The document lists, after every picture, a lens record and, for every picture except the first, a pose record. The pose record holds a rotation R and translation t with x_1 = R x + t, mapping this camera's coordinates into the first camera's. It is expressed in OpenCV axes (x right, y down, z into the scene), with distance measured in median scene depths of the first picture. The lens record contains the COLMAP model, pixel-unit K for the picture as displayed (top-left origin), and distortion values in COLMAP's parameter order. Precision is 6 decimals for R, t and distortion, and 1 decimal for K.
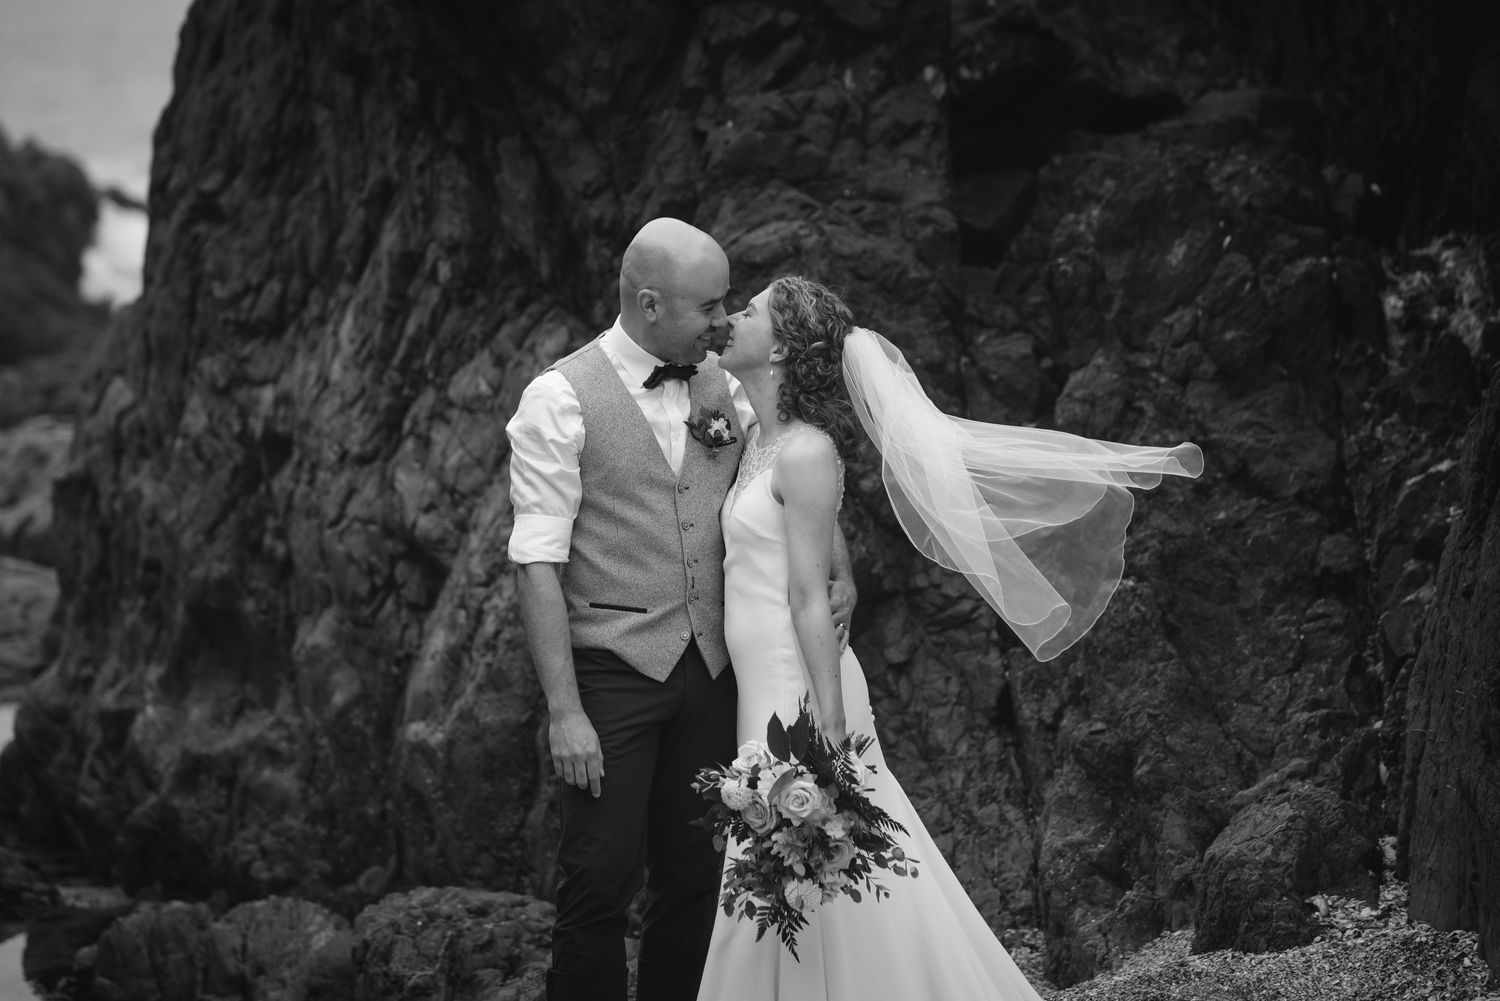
lens RADIAL K [[7322.6, 0, 692.4], [0, 7322.6, 459.5], [0, 0, 1]] dist [1.357019, 0.996566]
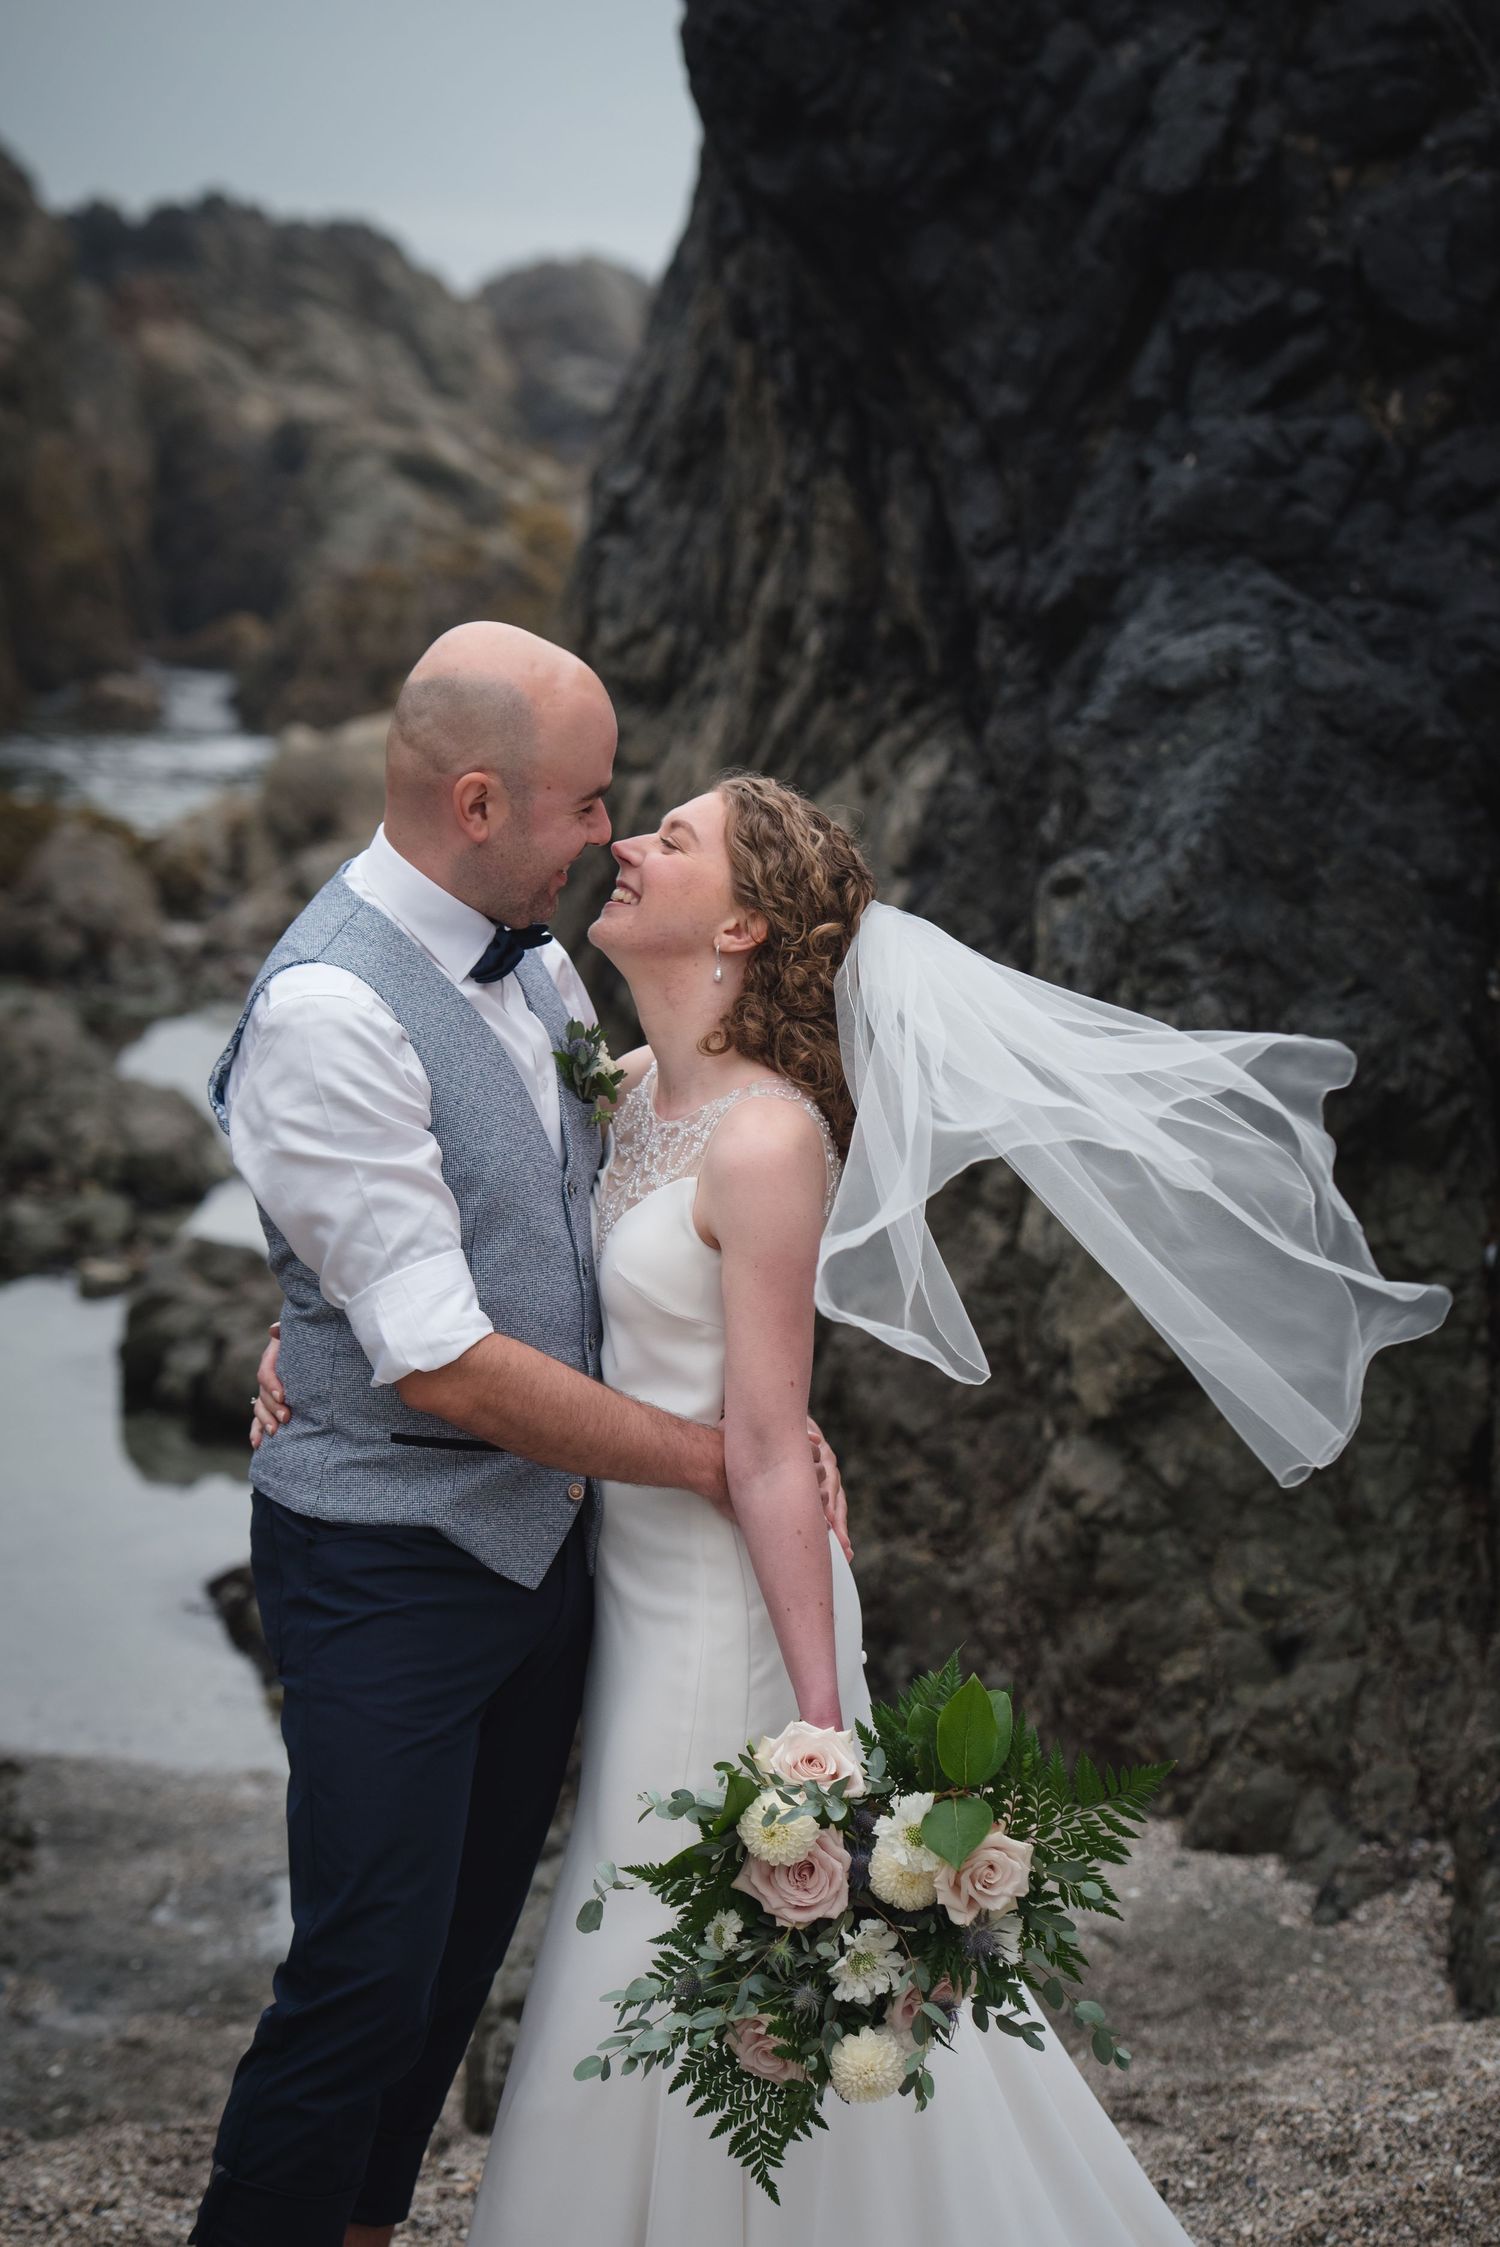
lens RADIAL K [[6743.5, 0, 750.1], [0, 6743.5, 1219.5], [0, 0, 1]] dist [0.170681, 1.198770]
pose [[0.984114, 0.108905, -0.140210, 0.056334], [-0.098618, 0.992036, 0.078355, -0.022728], [0.147627, -0.063283, 0.987016, 0.415612]]
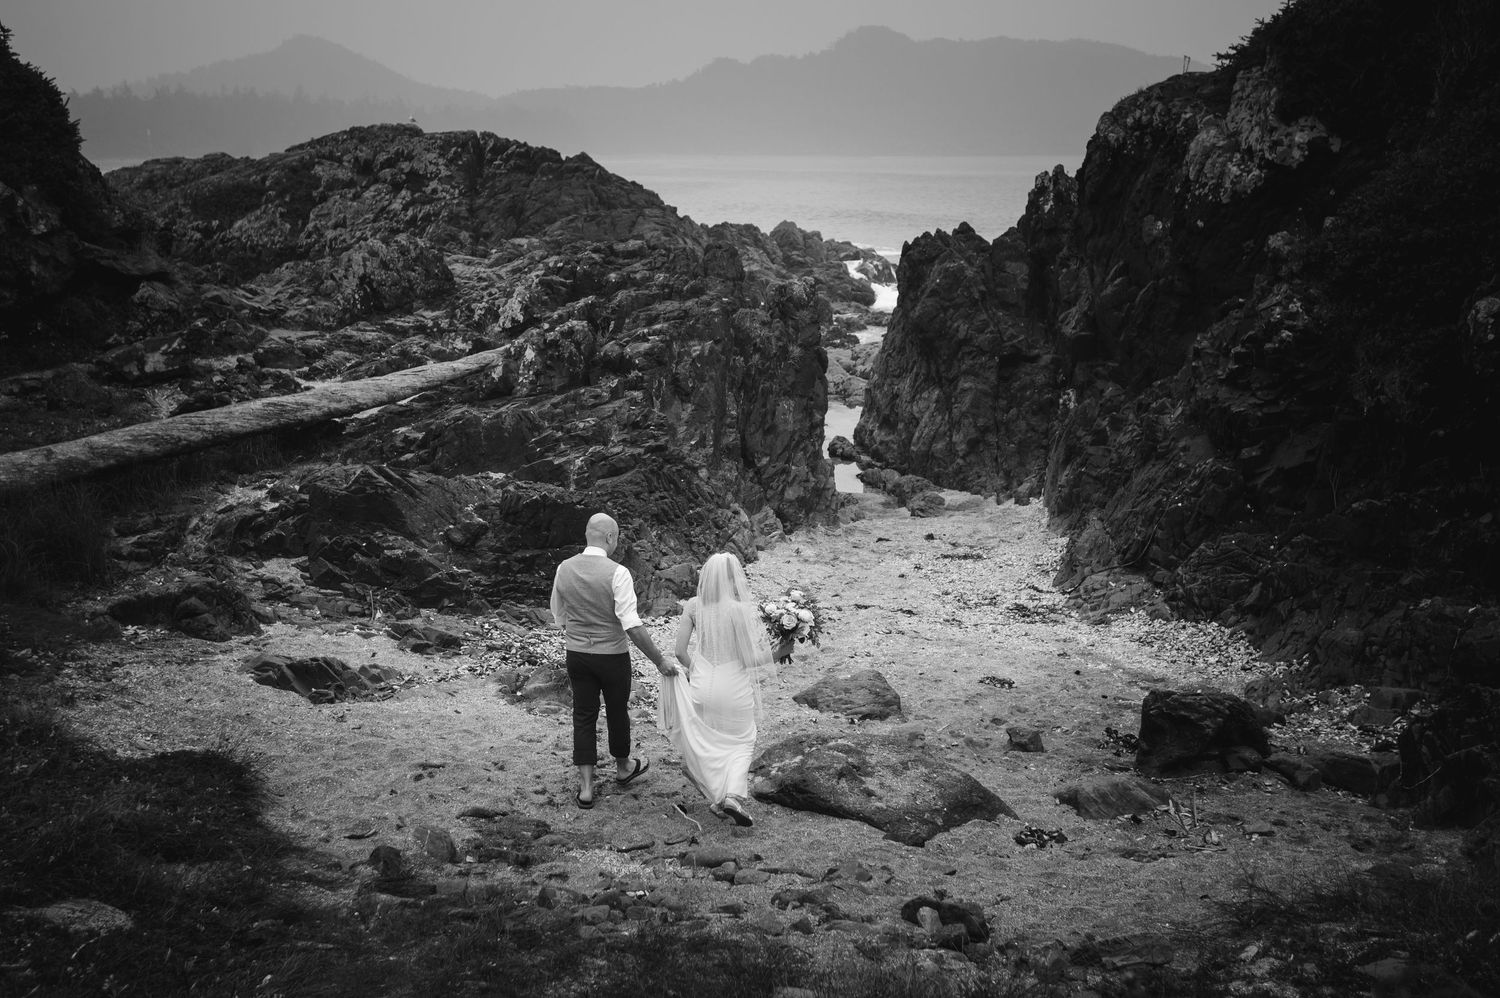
lens RADIAL K [[1496.2, 0, 709.7], [0, 1496.2, 497.2], [0, 0, 1]] dist [0.003016, 0.198461]
pose [[0.978432, 0.078227, -0.191185, 0.047863], [-0.050234, 0.987843, 0.147112, -0.115134], [0.200369, -0.134335, 0.970467, -0.379768]]
